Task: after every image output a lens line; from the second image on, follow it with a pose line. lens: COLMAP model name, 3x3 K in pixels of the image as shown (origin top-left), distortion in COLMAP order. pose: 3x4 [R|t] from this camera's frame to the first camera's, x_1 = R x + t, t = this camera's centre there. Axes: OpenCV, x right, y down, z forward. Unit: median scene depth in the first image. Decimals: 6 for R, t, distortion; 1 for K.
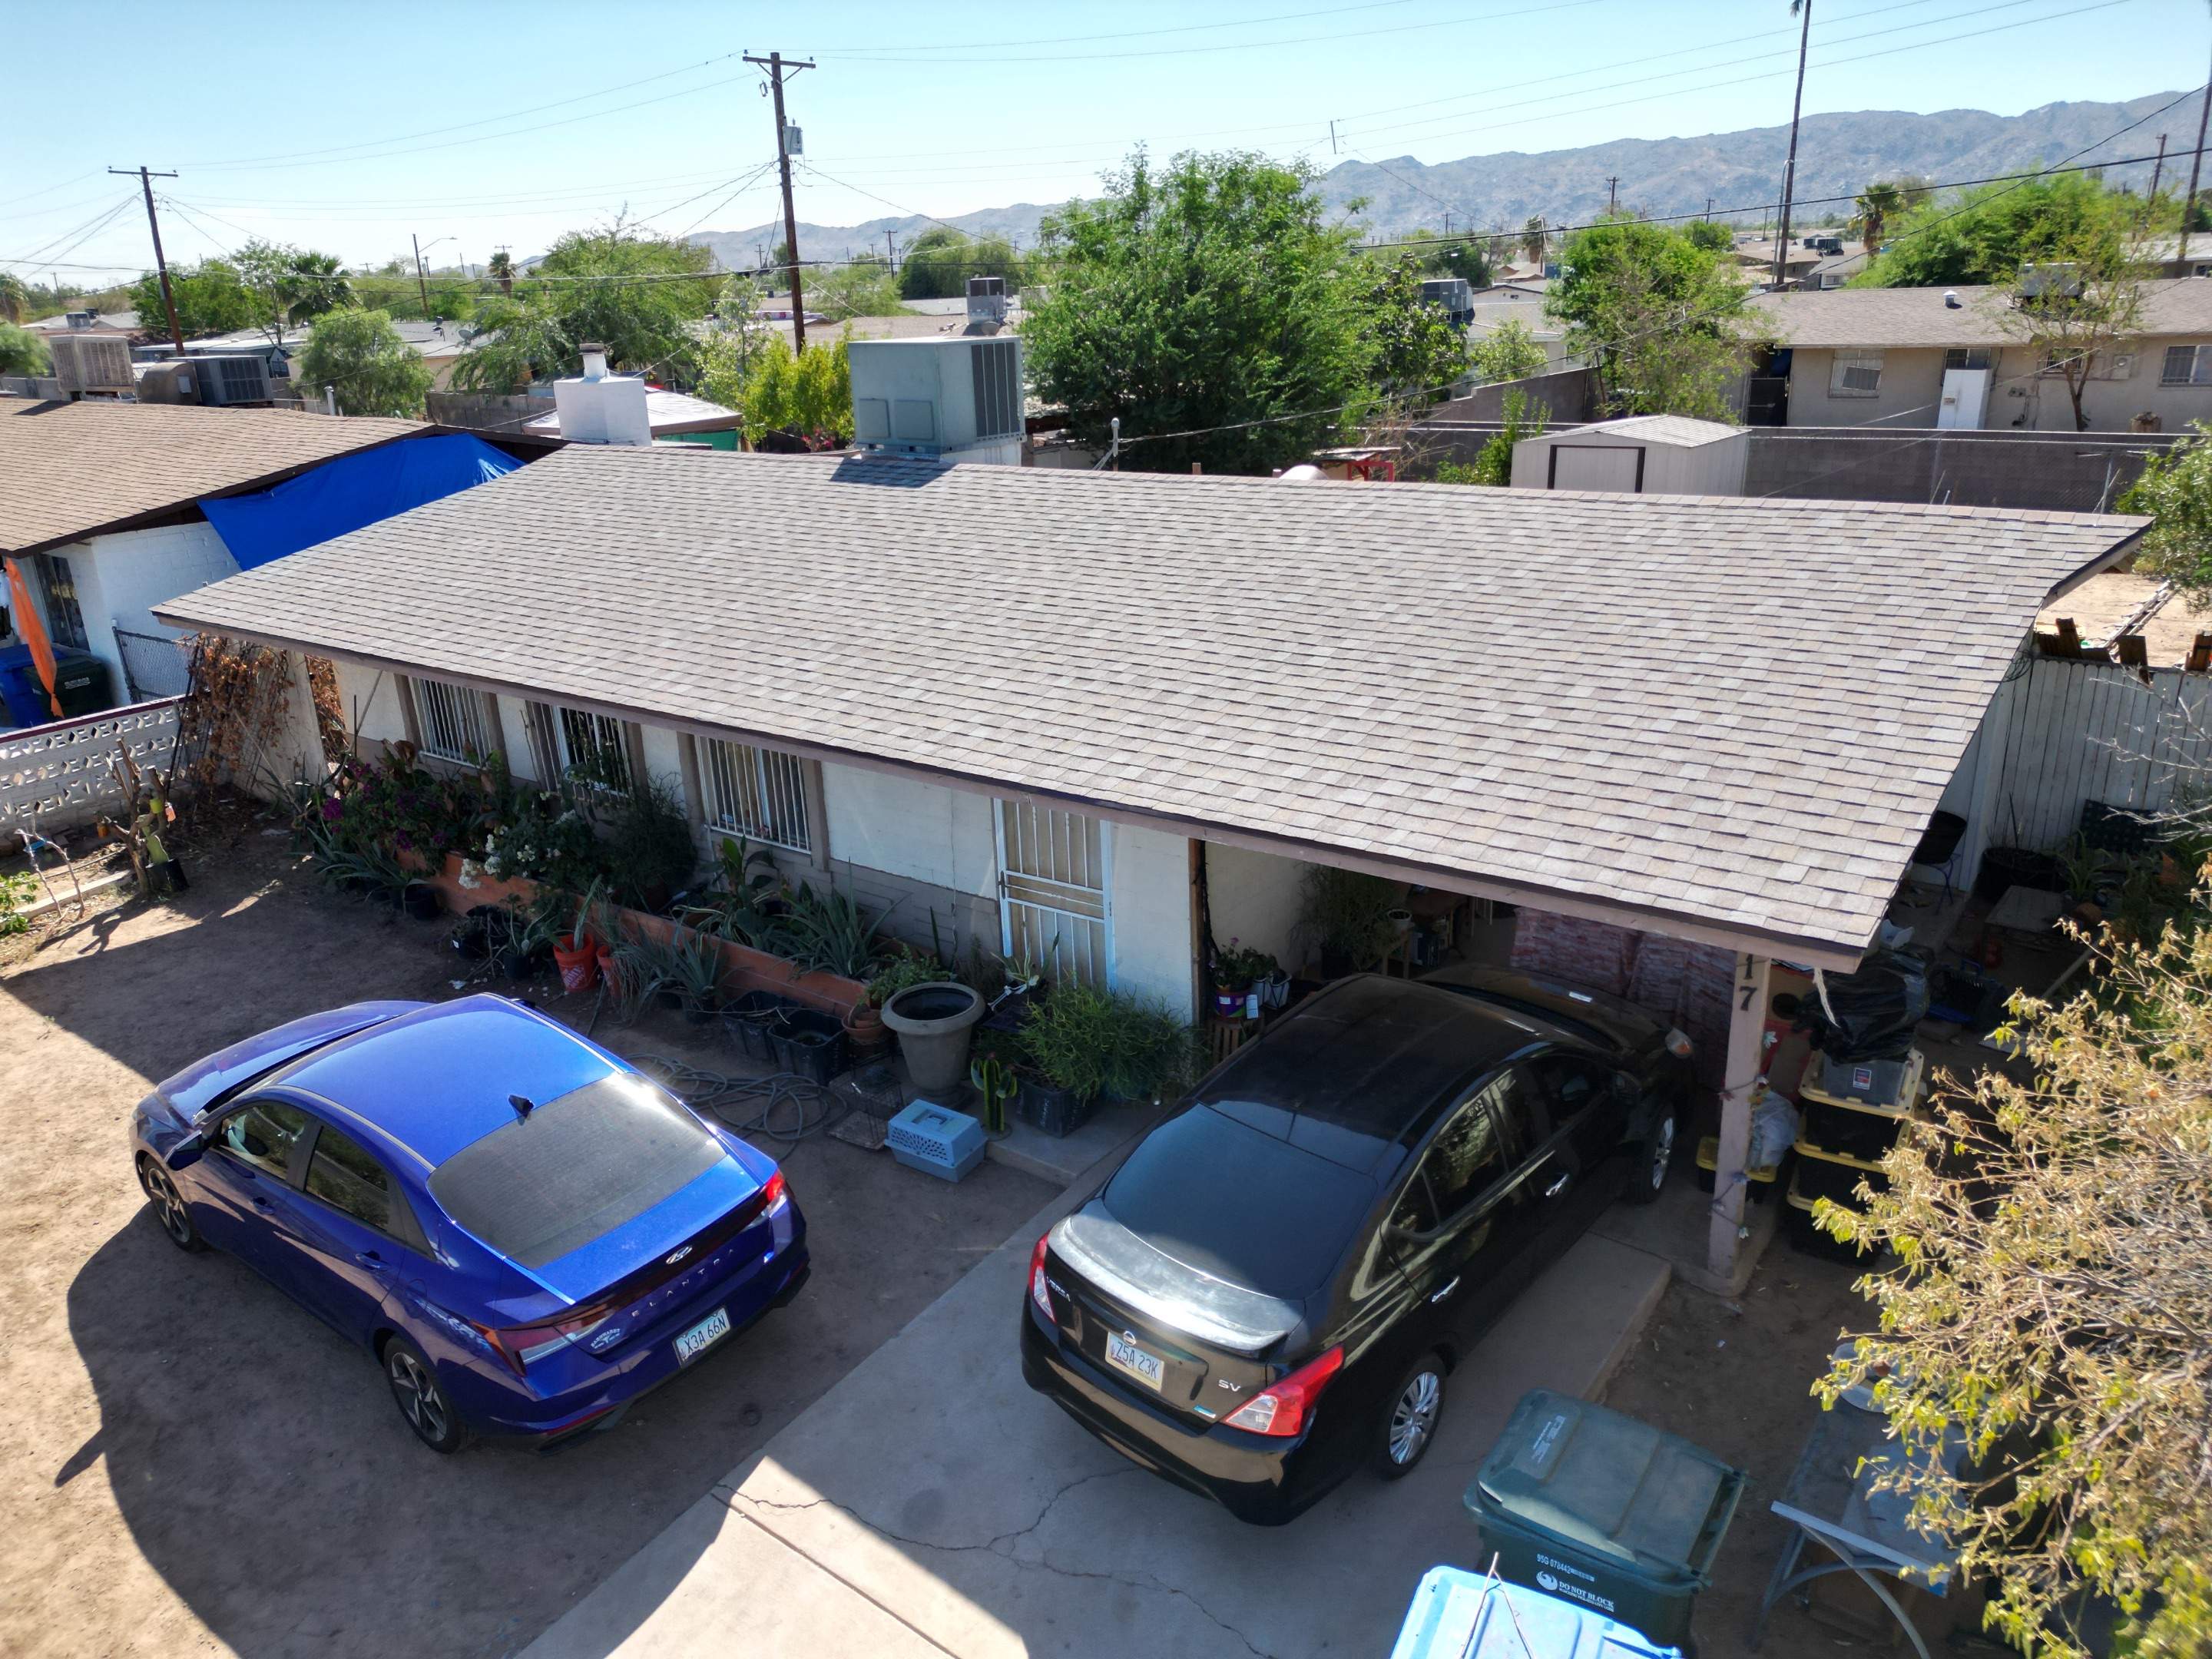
lens RADIAL K [[1531.0, 0, 1106.0], [0, 1531.0, 829.5], [0, 0, 1]] dist [0.078086, -0.062302]
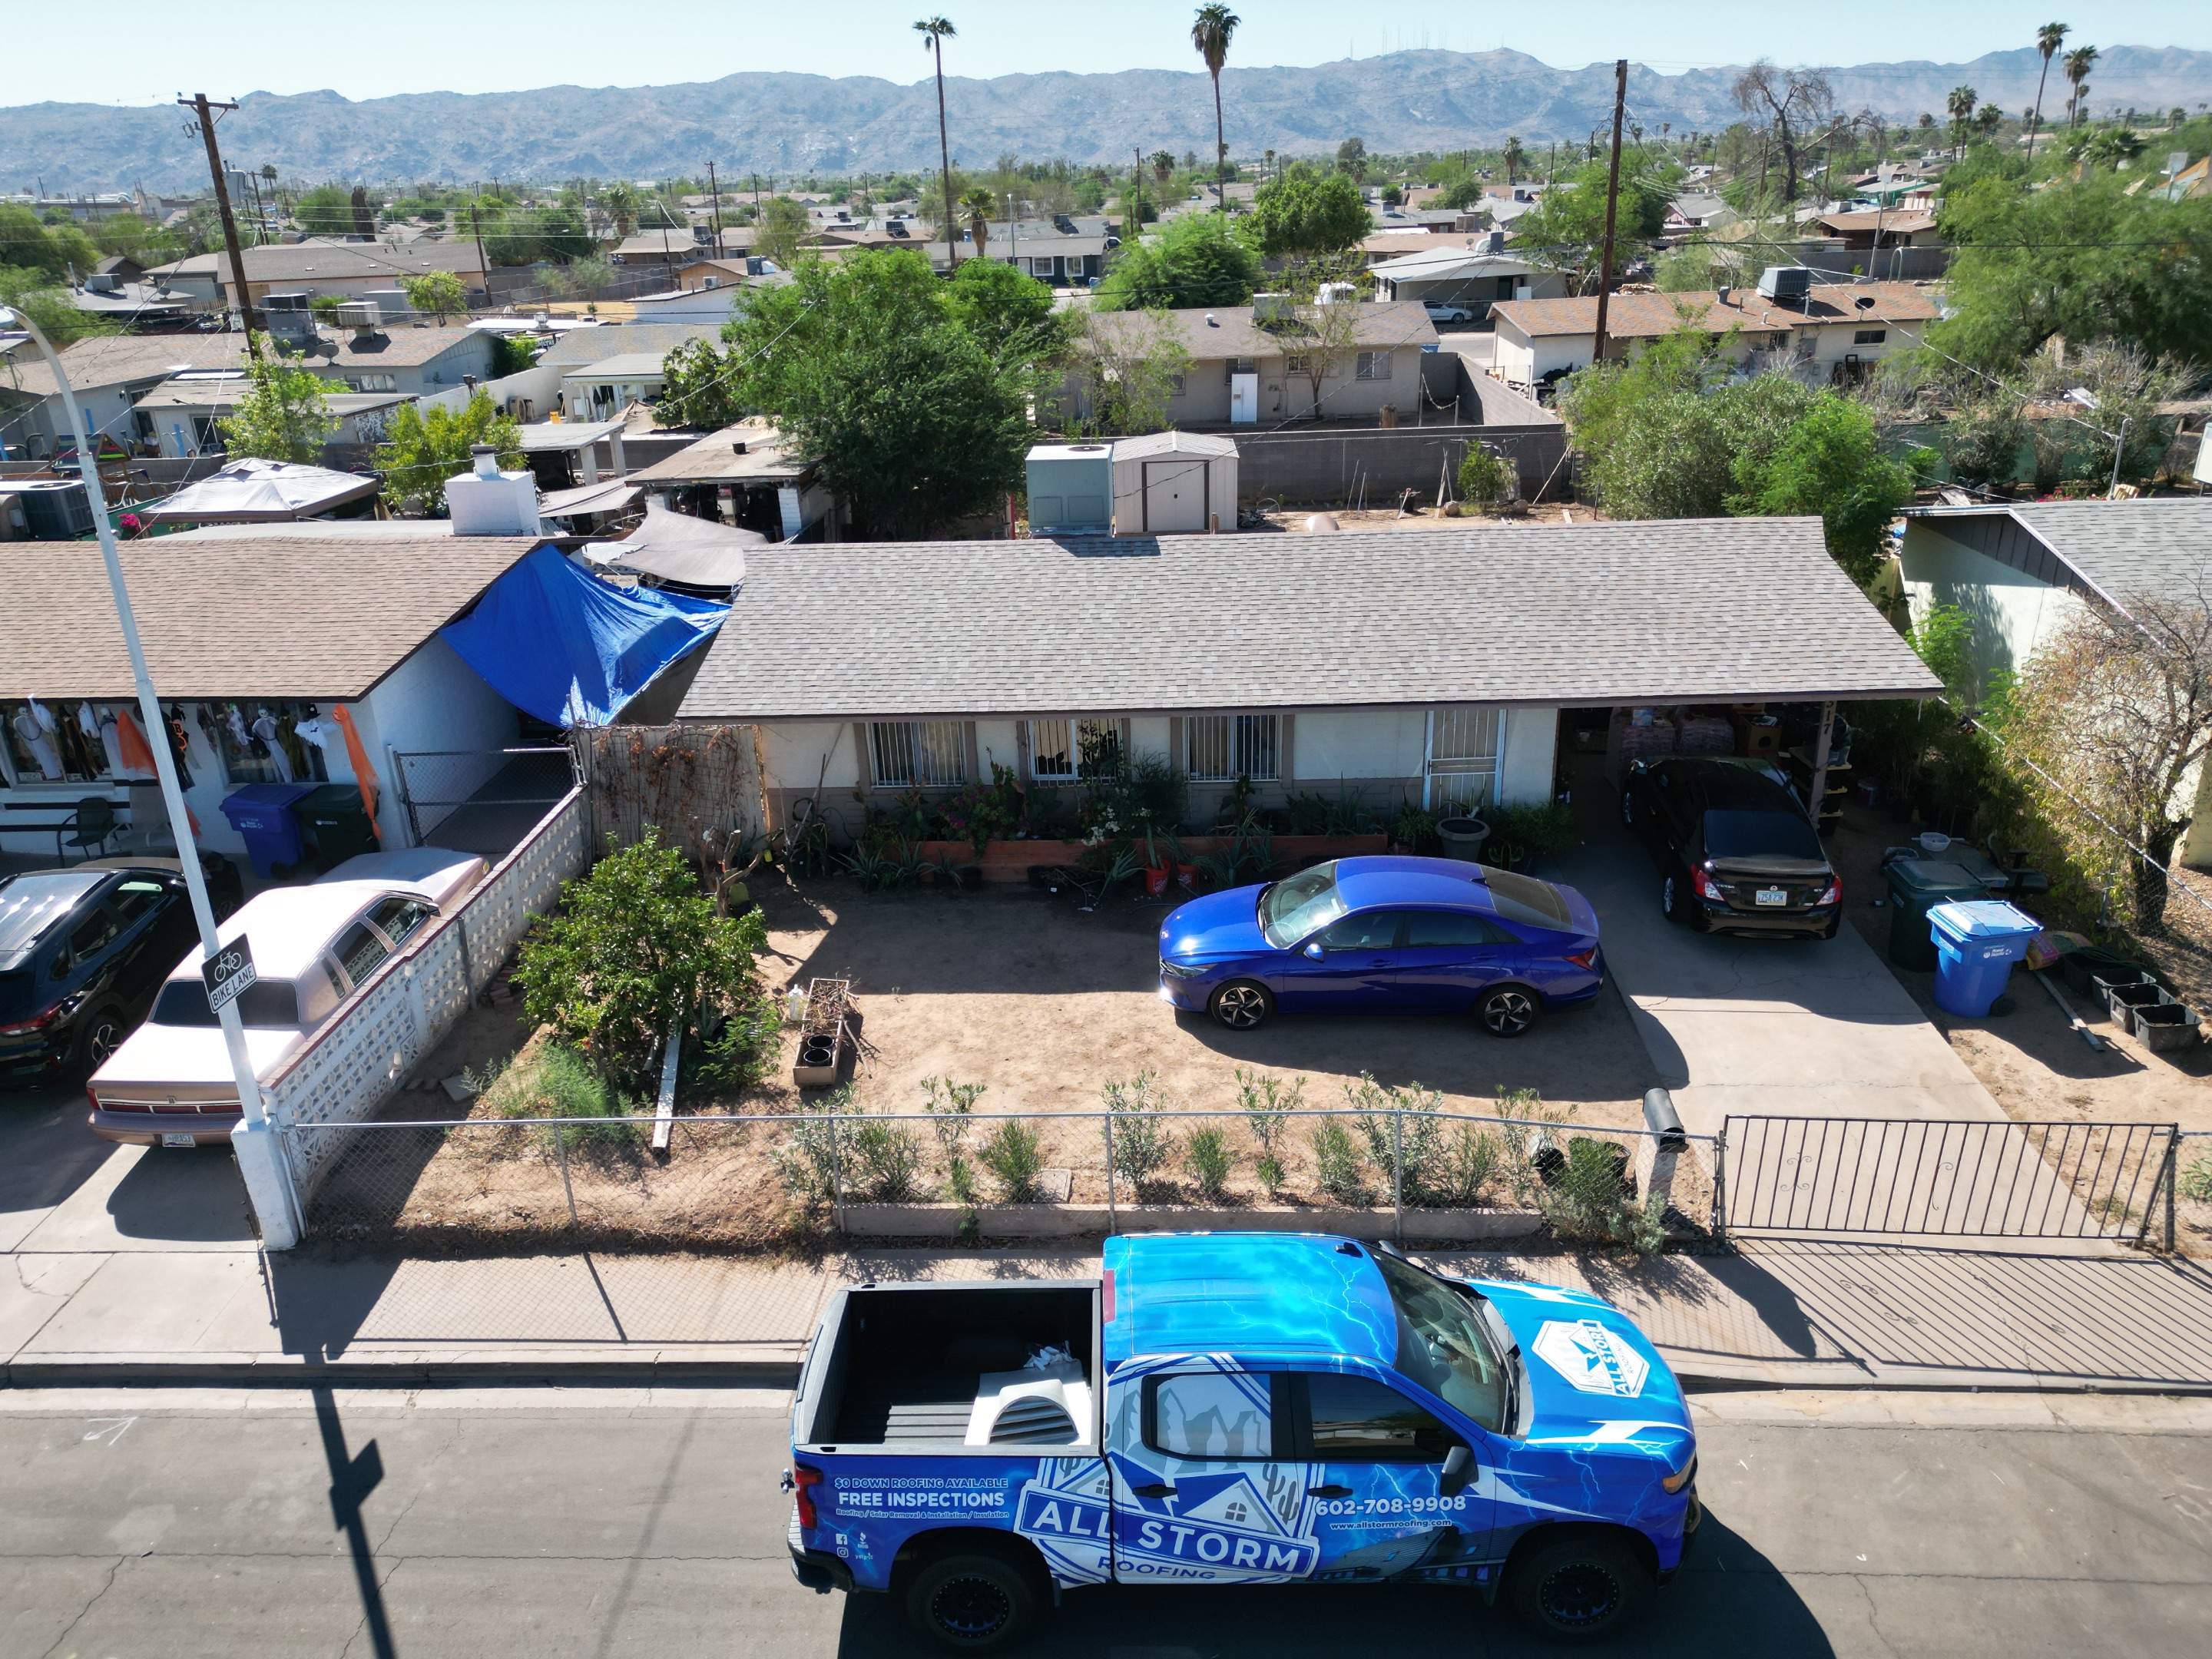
lens RADIAL K [[1531.0, 0, 1106.0], [0, 1531.0, 829.5], [0, 0, 1]] dist [0.078086, -0.062302]
pose [[0.825224, -0.207350, 0.525367, -1.104268], [0.192712, 0.977723, 0.083180, -0.096575], [-0.530911, 0.032603, 0.846800, -0.293578]]
